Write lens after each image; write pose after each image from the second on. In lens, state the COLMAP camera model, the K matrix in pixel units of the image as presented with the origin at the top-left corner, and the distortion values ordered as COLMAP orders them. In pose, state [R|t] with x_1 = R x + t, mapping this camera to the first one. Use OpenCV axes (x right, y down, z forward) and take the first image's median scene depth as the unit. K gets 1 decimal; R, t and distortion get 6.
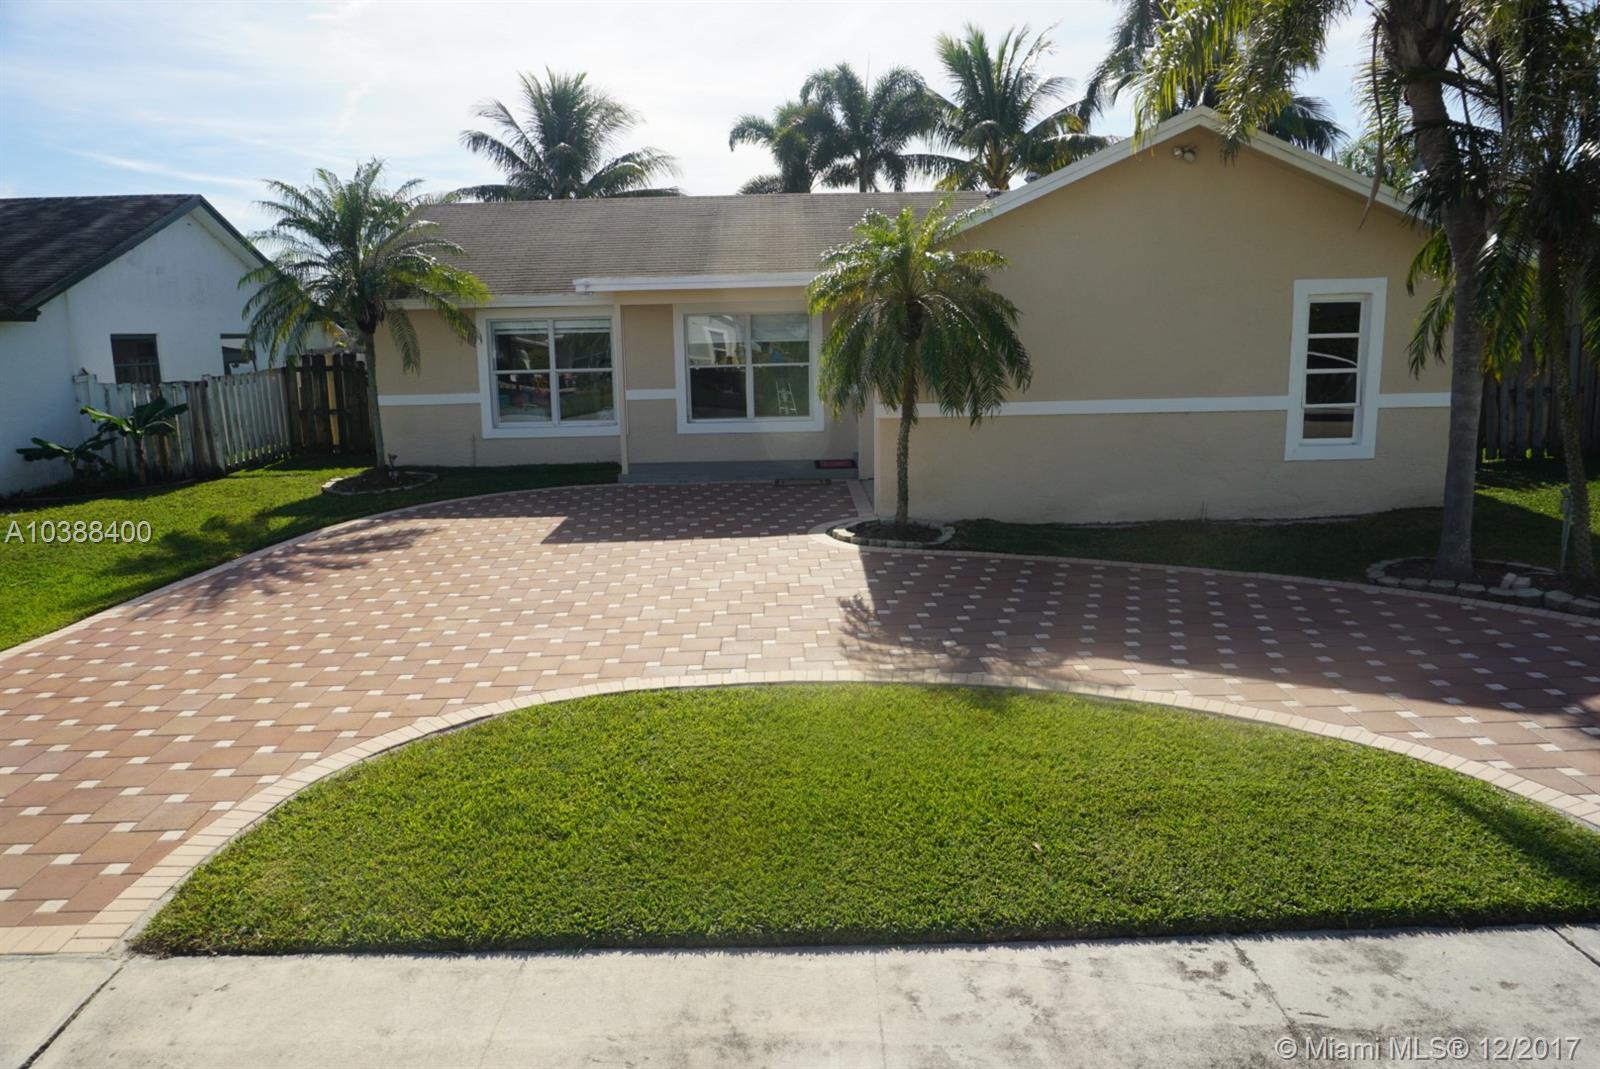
lens RADIAL K [[1064.1, 0, 792.7], [0, 1064.1, 530.1], [0, 0, 1]] dist [-0.053132, 0.025543]
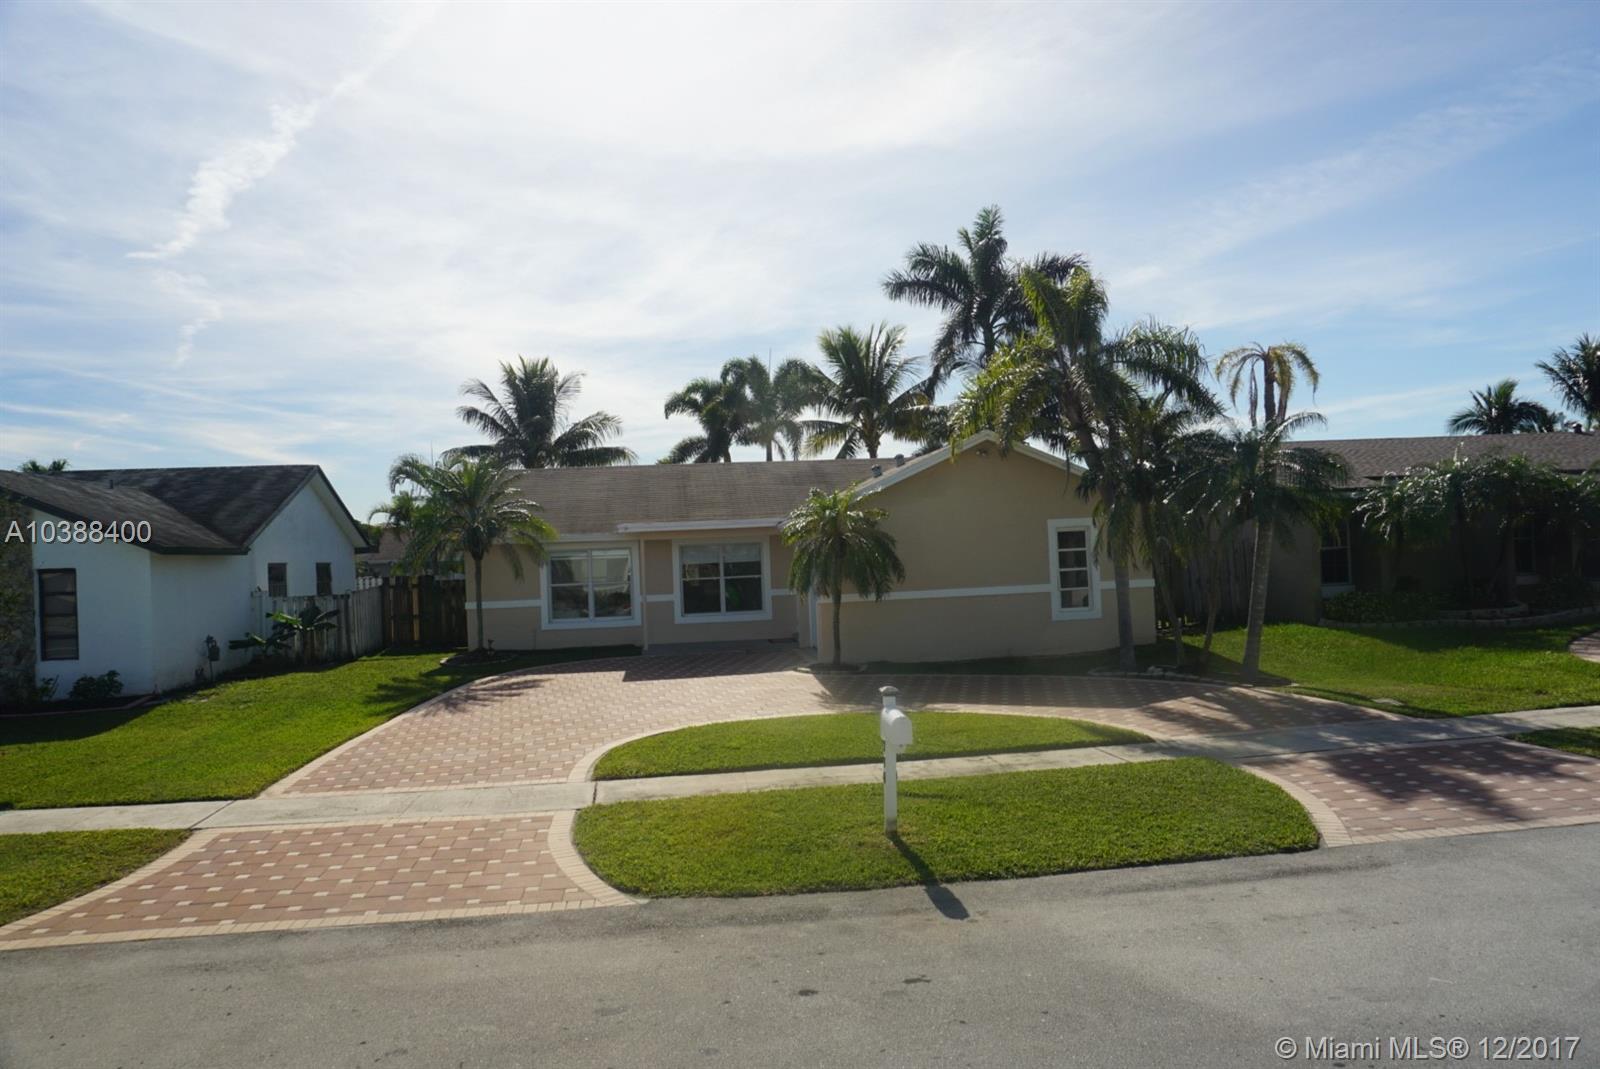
lens RADIAL K [[1064.1, 0, 794.2], [0, 1064.1, 524.4], [0, 0, 1]] dist [-0.053132, 0.025543]
pose [[0.992917, -0.015298, 0.117818, -0.117264], [0.040071, 0.976689, -0.210886, 0.095810], [-0.111845, 0.214114, 0.970384, -0.504997]]
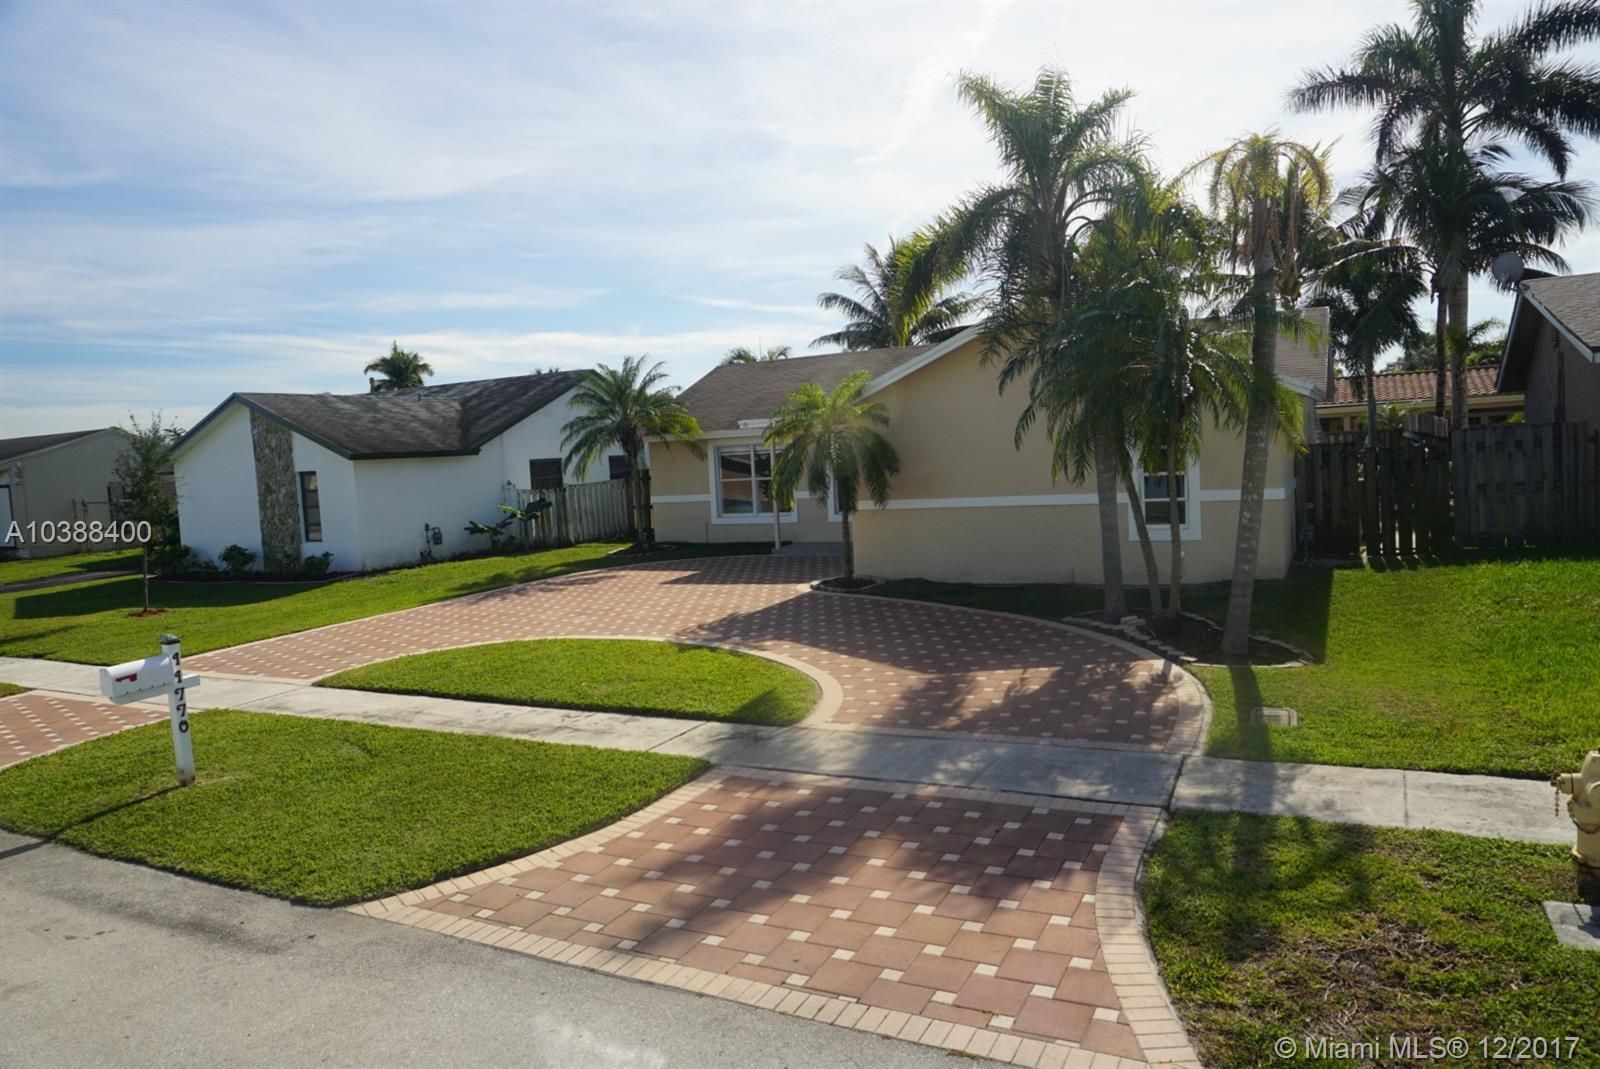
lens RADIAL K [[1064.1, 0, 797.3], [0, 1064.1, 533.1], [0, 0, 1]] dist [-0.053132, 0.025543]
pose [[0.882496, 0.009199, -0.470231, 0.534189], [-0.050359, 0.995909, -0.075027, 0.033699], [0.467617, 0.089891, 0.879349, -0.276354]]
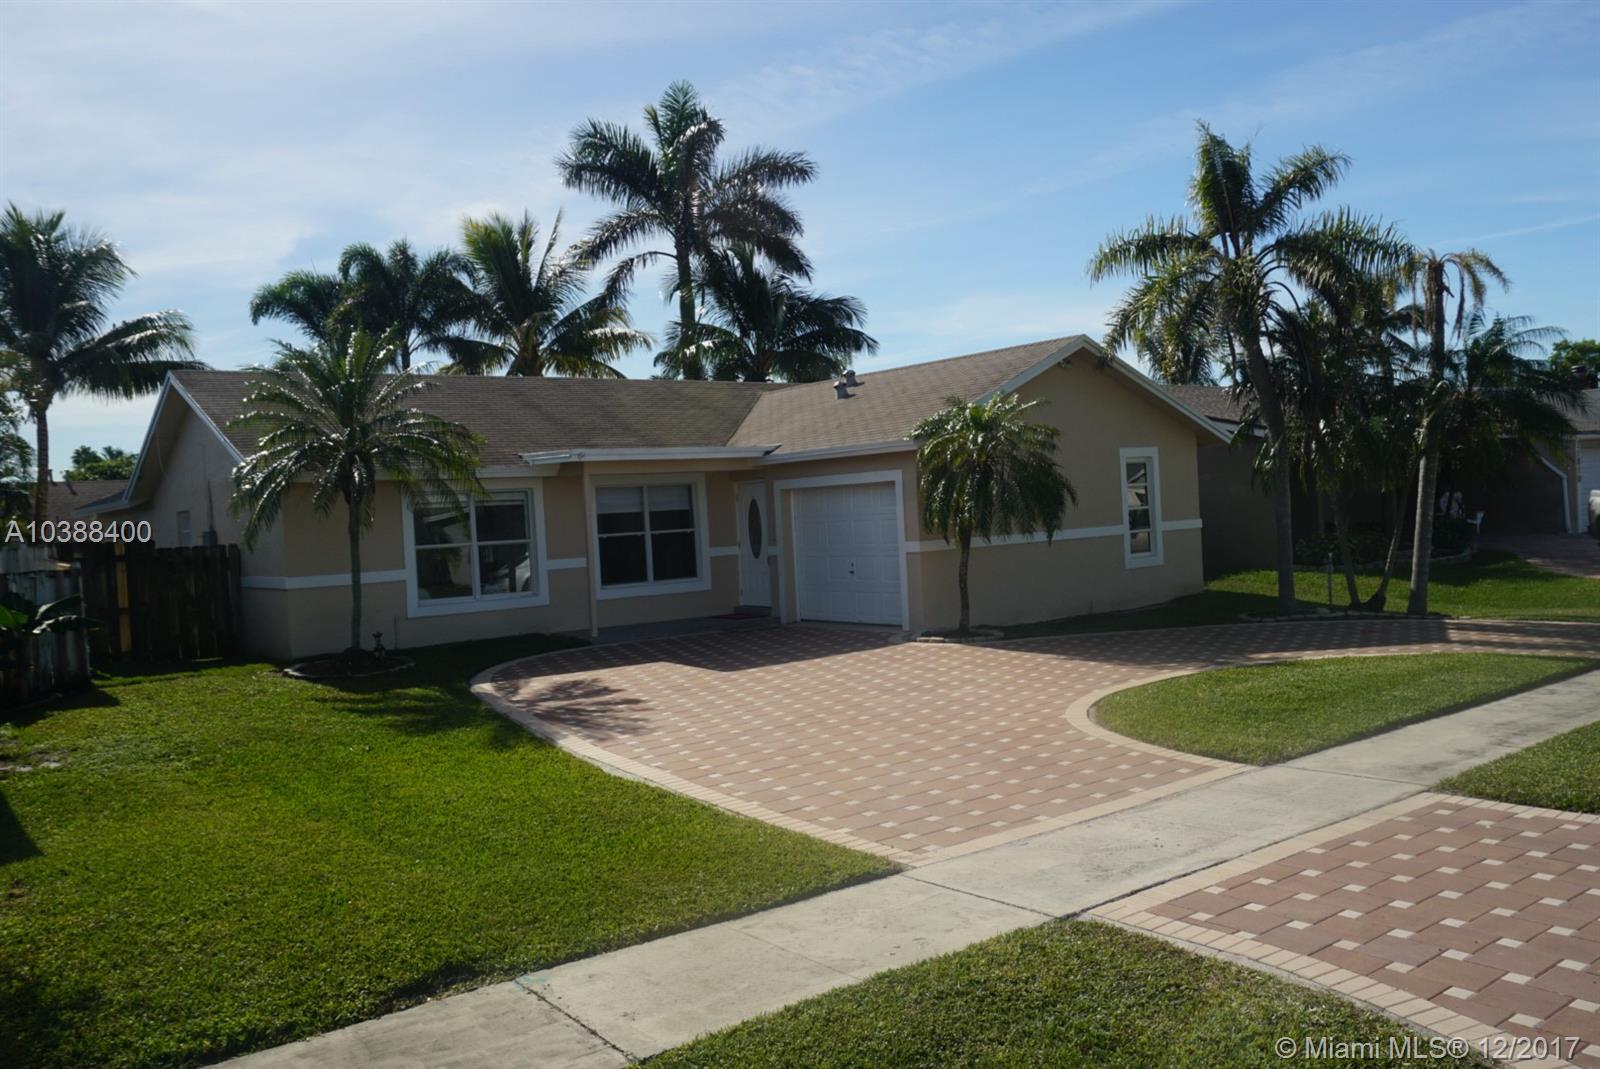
lens RADIAL K [[1290.3, 0, 801.7], [0, 1290.3, 530.6], [0, 0, 1]] dist [-0.011774, 0.001304]
pose [[0.791129, -0.029747, 0.610926, -0.716617], [0.149831, 0.977810, -0.146416, 0.055975], [-0.593014, 0.207369, 0.778031, -0.099176]]
